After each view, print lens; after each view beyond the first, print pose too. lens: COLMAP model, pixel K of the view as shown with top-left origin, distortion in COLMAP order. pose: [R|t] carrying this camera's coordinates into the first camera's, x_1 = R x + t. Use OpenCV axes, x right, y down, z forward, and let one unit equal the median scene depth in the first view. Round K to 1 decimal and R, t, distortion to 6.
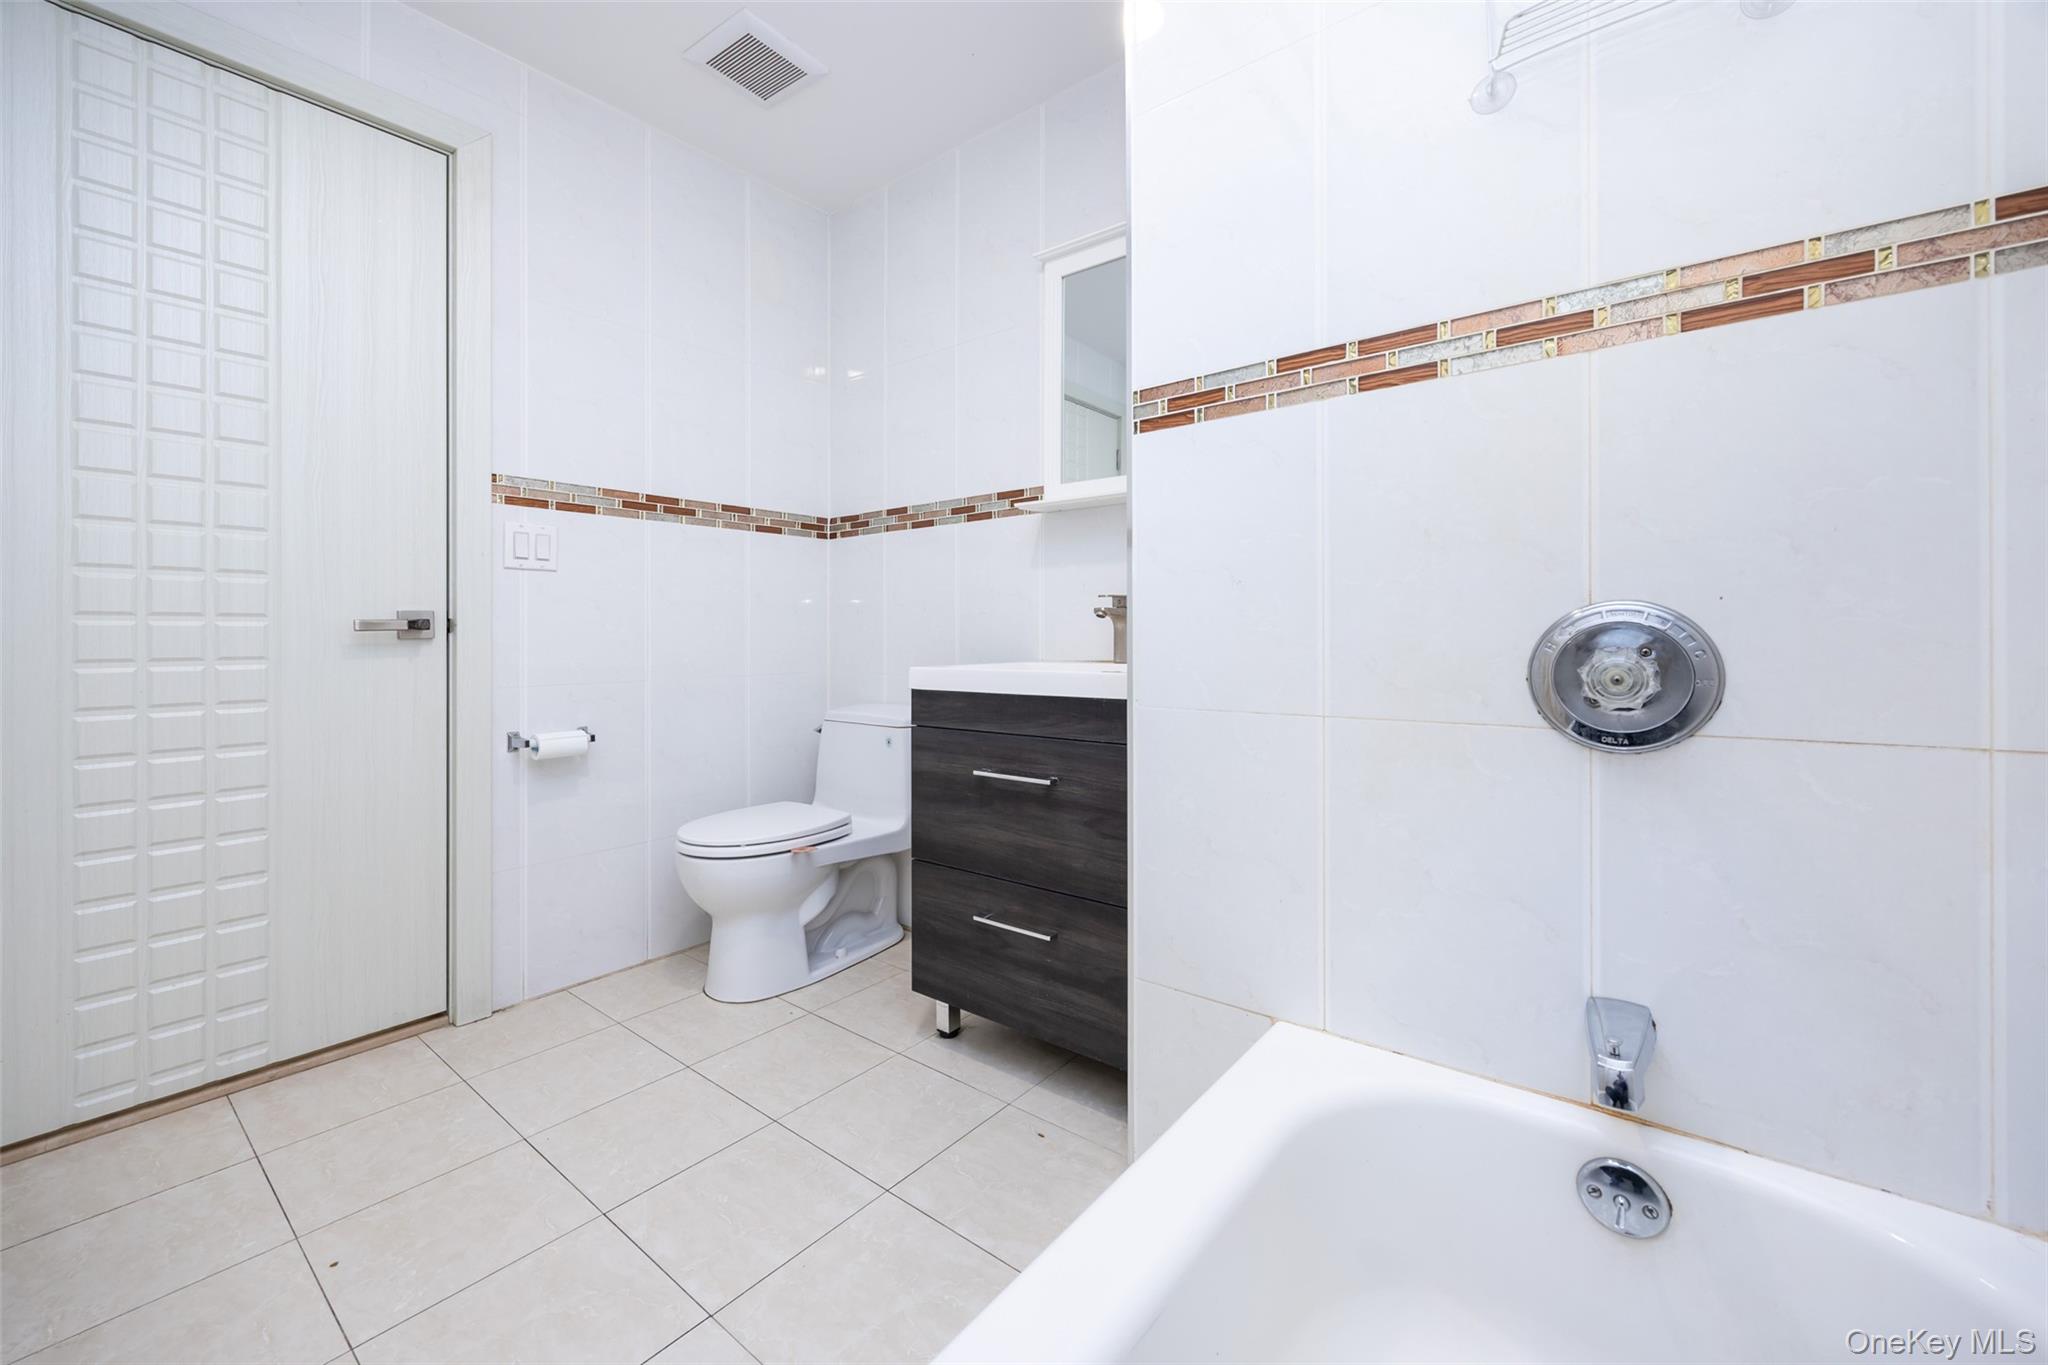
lens RADIAL K [[815.3, 0, 1052.9], [0, 815.3, 658.9], [0, 0, 1]] dist [0.000414, 0.000099]
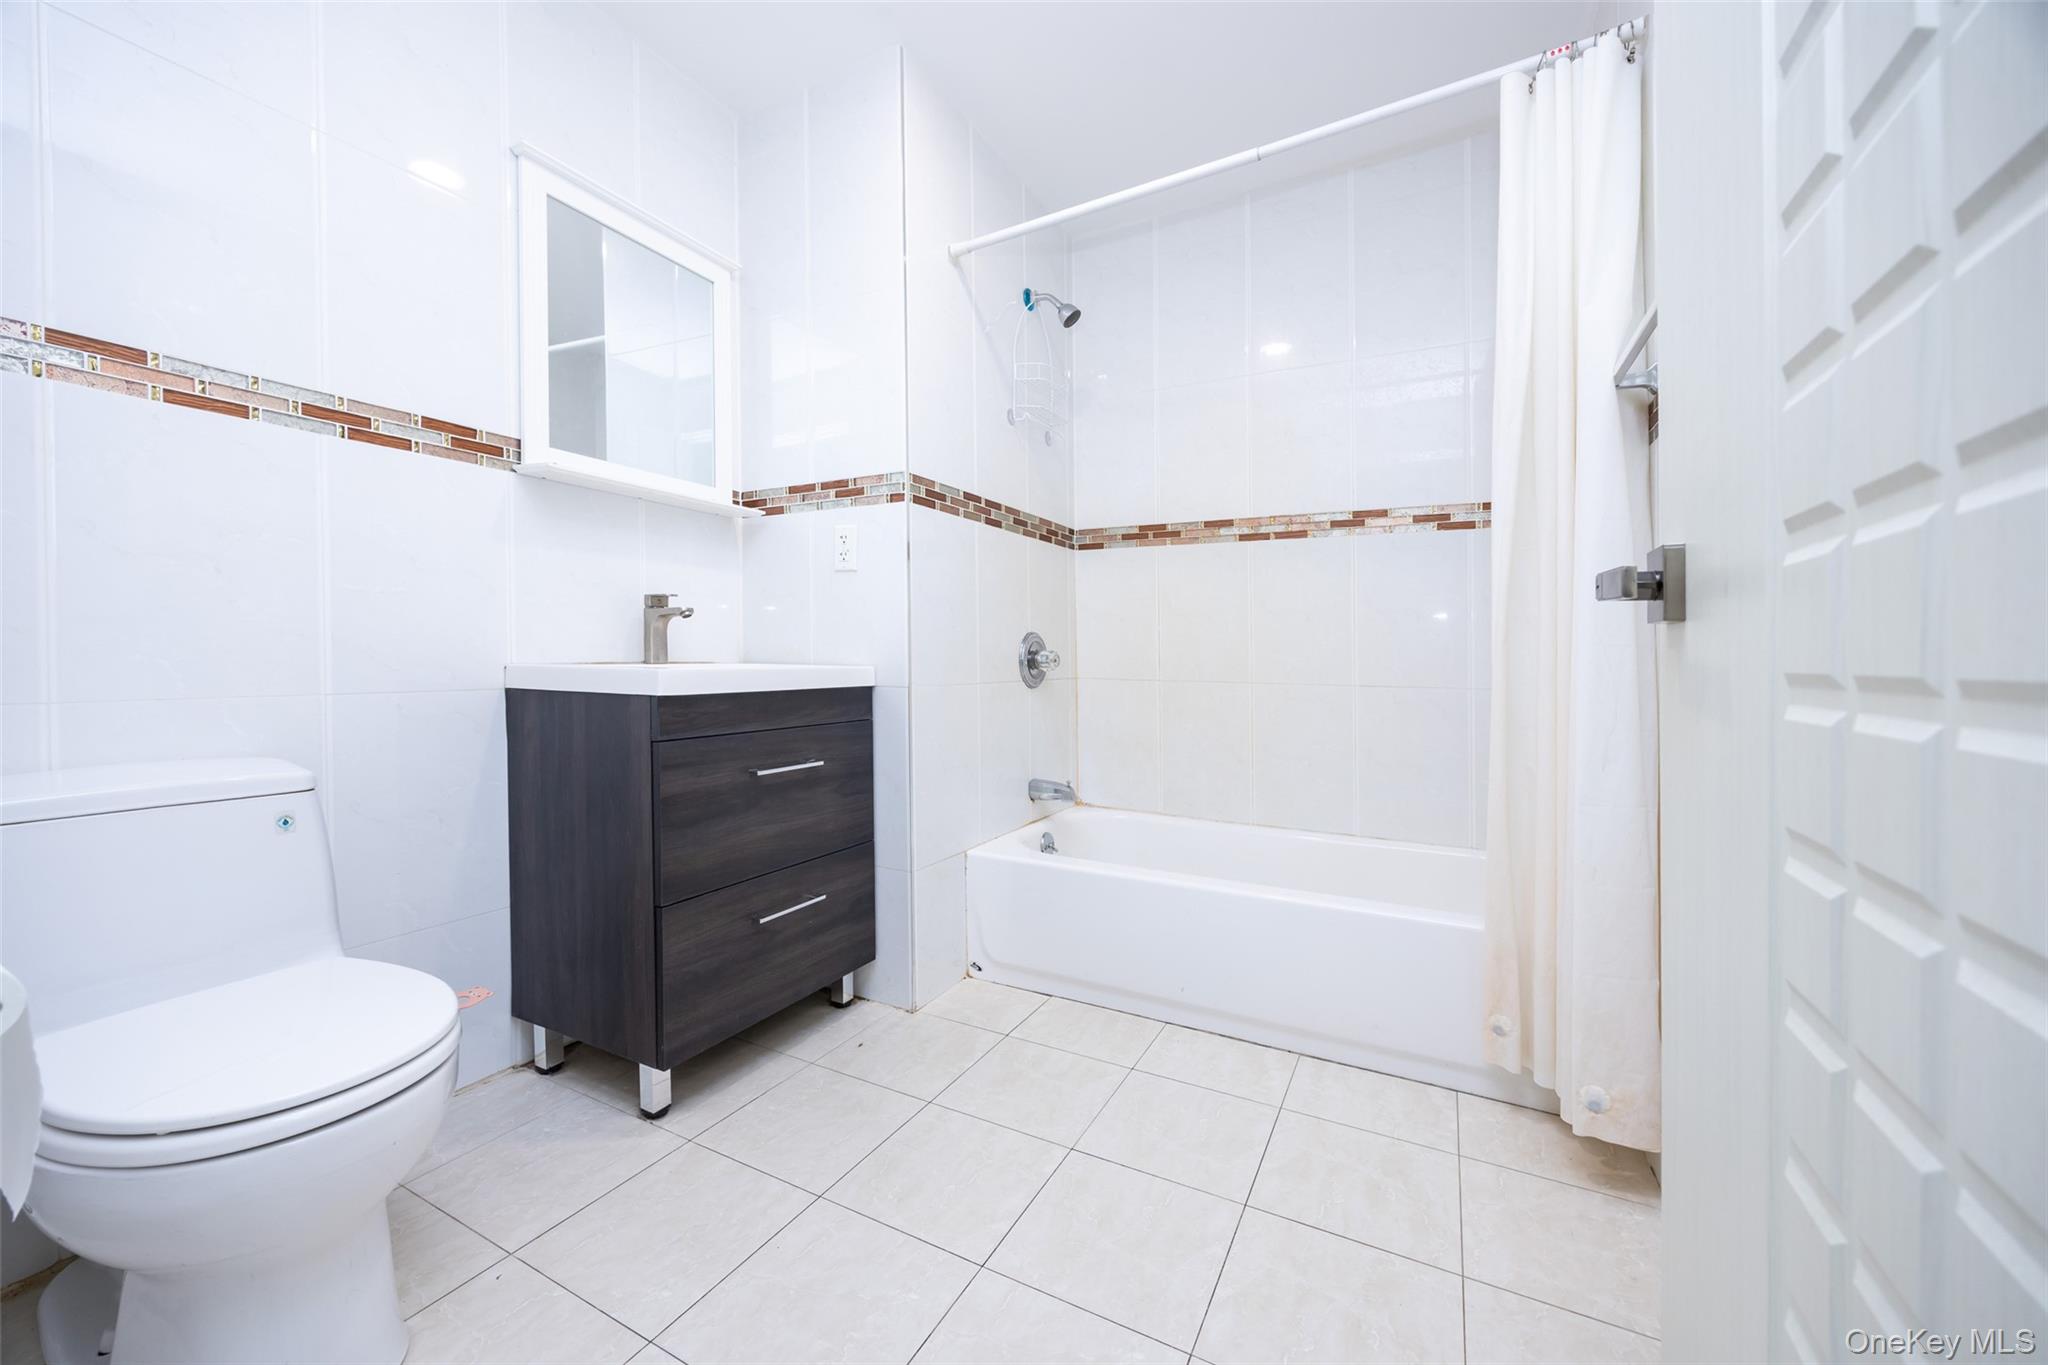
lens RADIAL K [[815.3, 0, 1052.9], [0, 815.3, 658.9], [0, 0, 1]] dist [0.000414, 0.000099]
pose [[-0.207056, -0.003129, 0.978324, -1.158475], [0.015843, 0.999853, 0.006551, 0.001090], [-0.978201, 0.016856, -0.206976, 0.877400]]
